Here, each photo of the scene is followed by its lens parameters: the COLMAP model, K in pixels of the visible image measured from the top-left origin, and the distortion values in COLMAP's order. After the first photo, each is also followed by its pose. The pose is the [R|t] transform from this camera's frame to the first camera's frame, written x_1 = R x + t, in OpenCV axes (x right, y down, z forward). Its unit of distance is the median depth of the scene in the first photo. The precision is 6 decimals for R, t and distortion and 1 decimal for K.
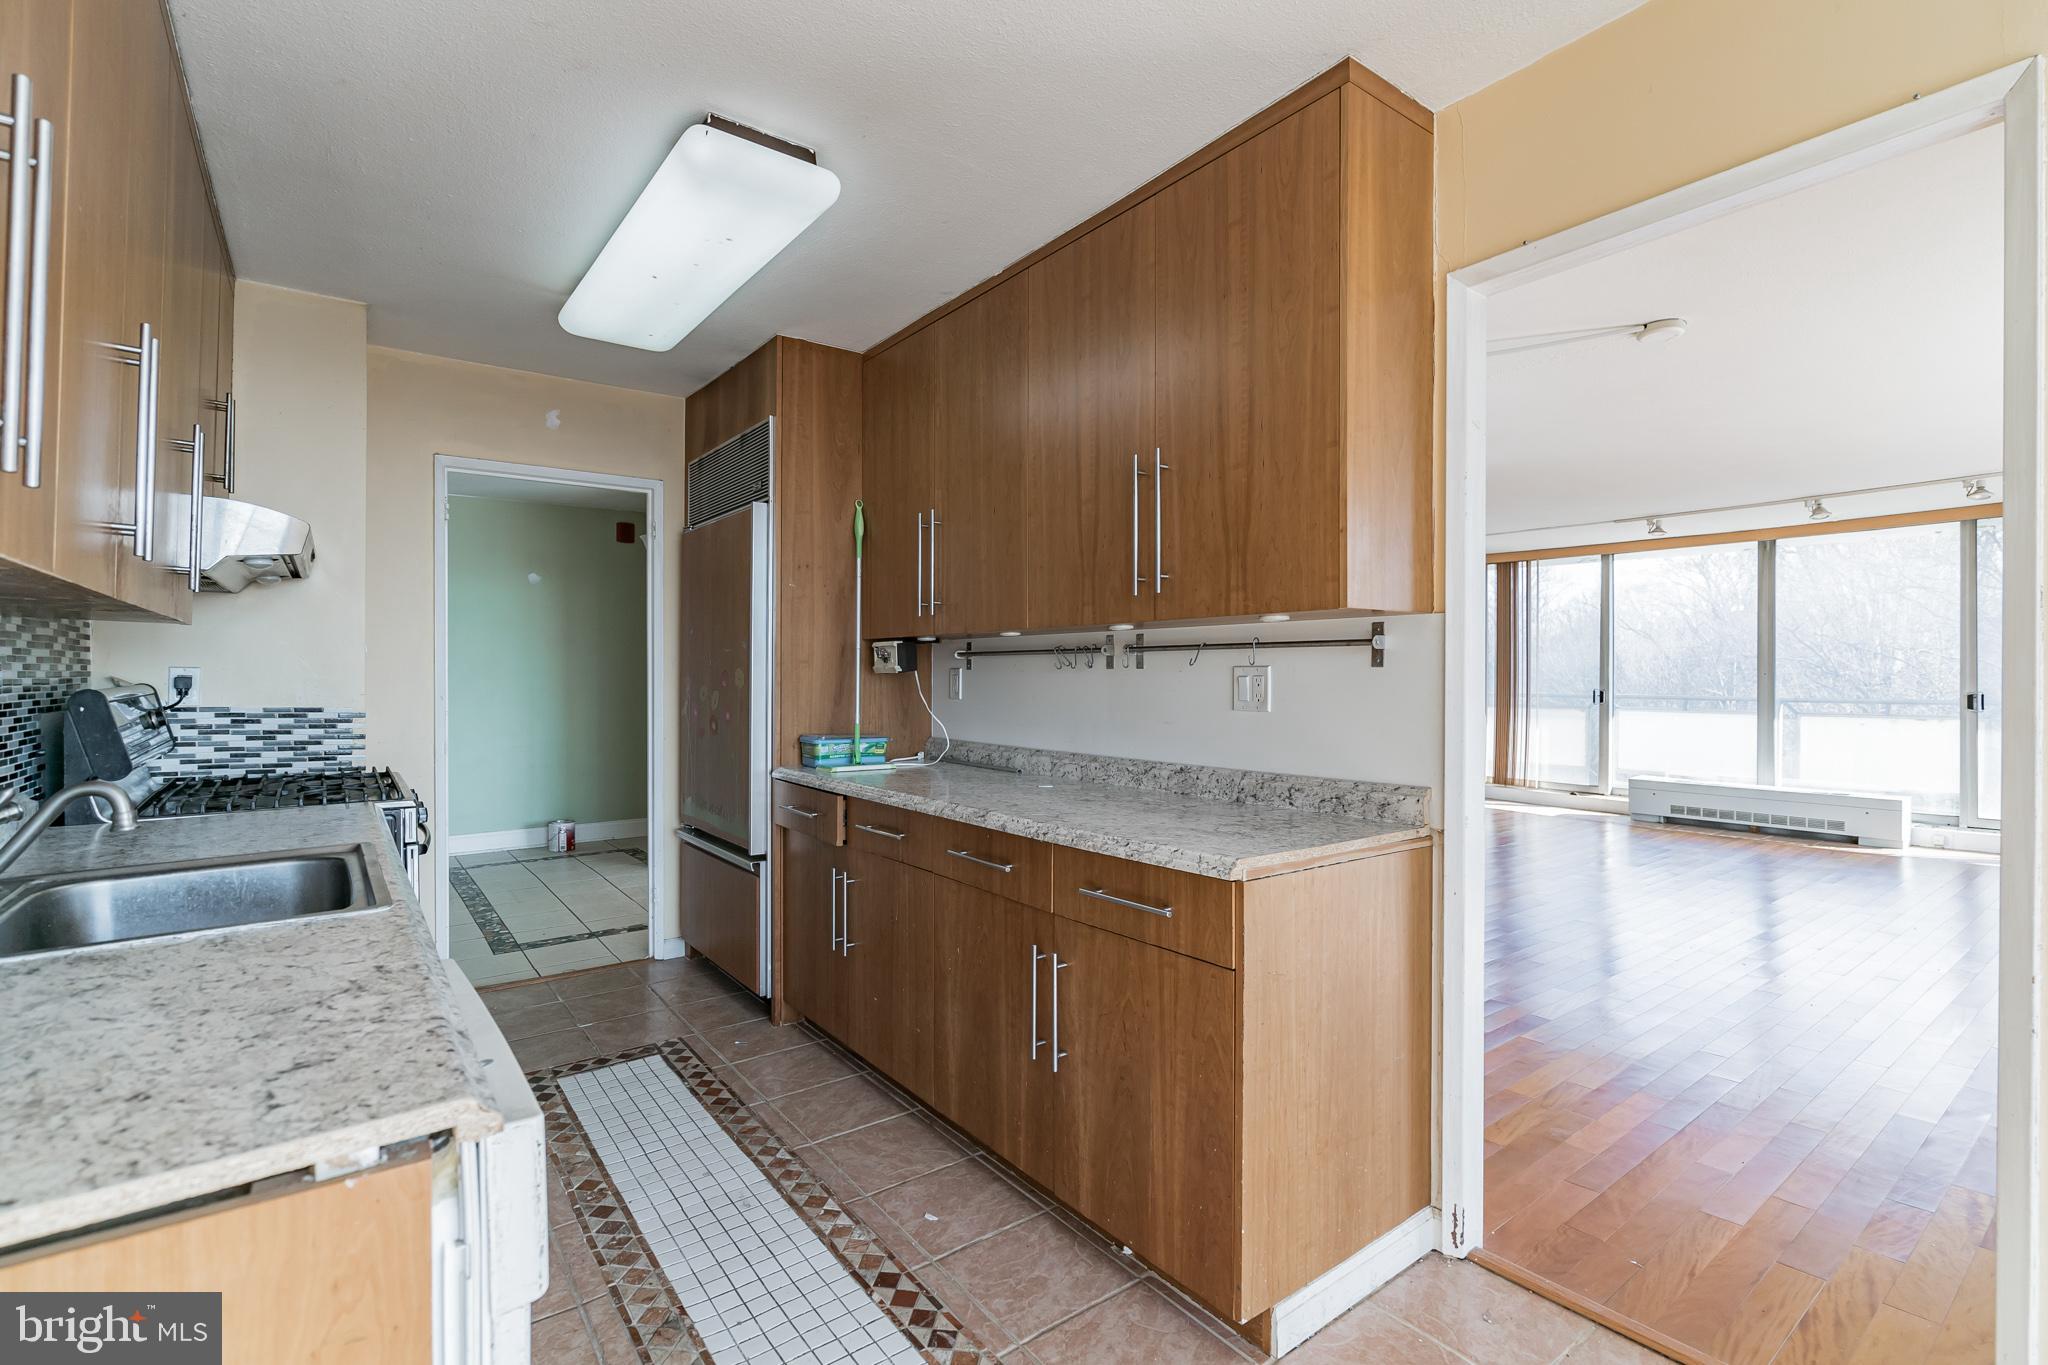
lens RADIAL K [[934.4, 0, 1027.4], [0, 934.4, 669.6], [0, 0, 1]] dist [-0.013643, 0.007209]
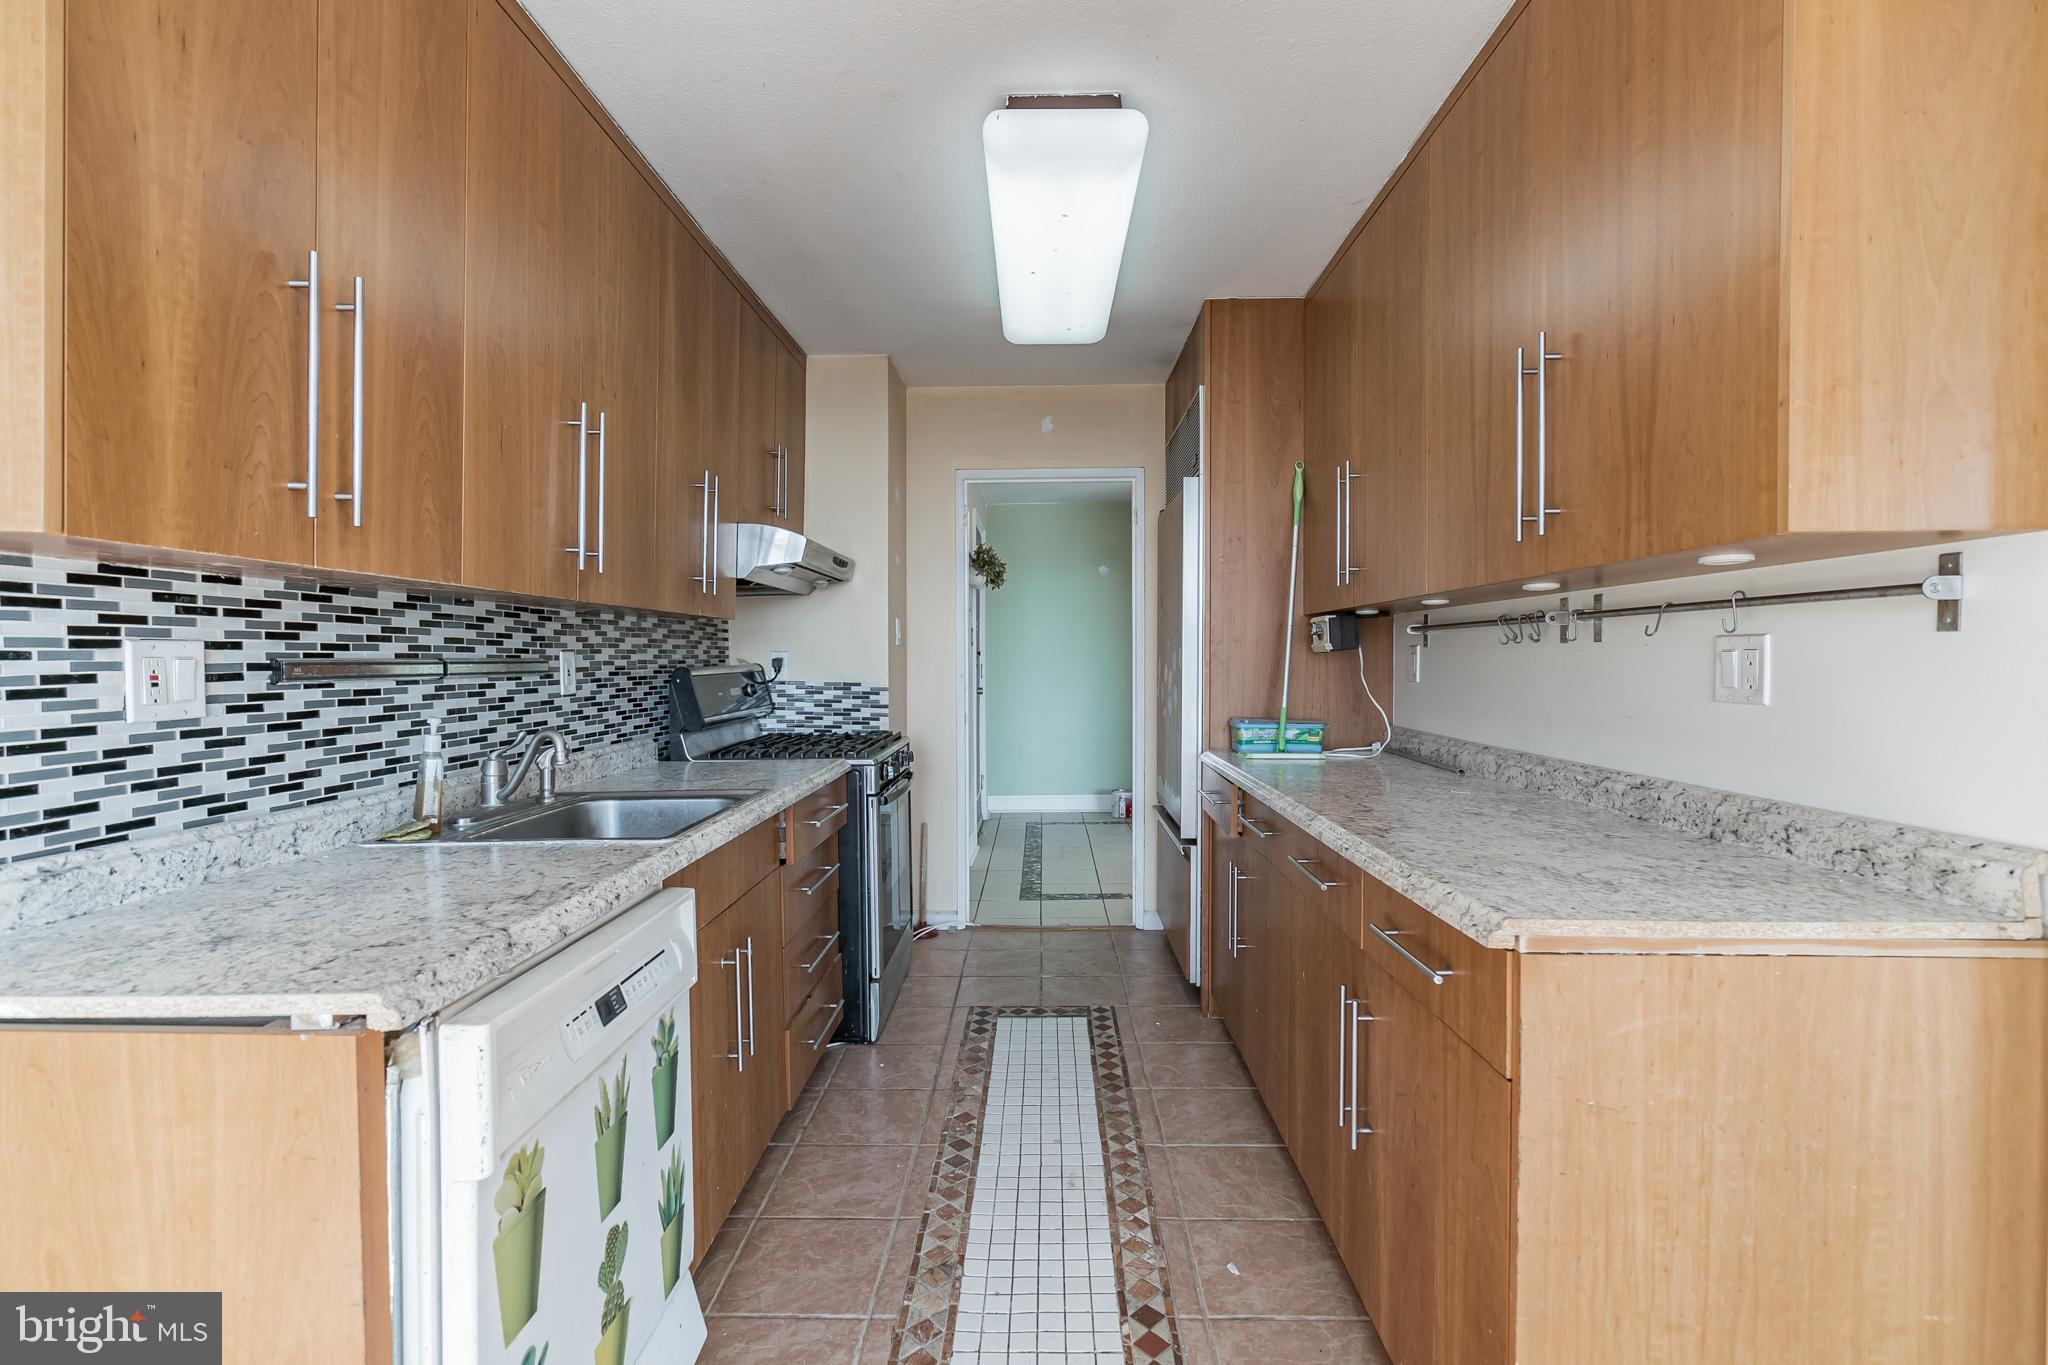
lens RADIAL K [[934.4, 0, 1027.4], [0, 934.4, 669.6], [0, 0, 1]] dist [-0.013643, 0.007209]
pose [[0.784125, 0.003223, -0.620595, 0.252927], [0.008075, 0.999849, 0.015395, 0.006668], [0.620551, -0.017083, 0.783980, 0.177083]]
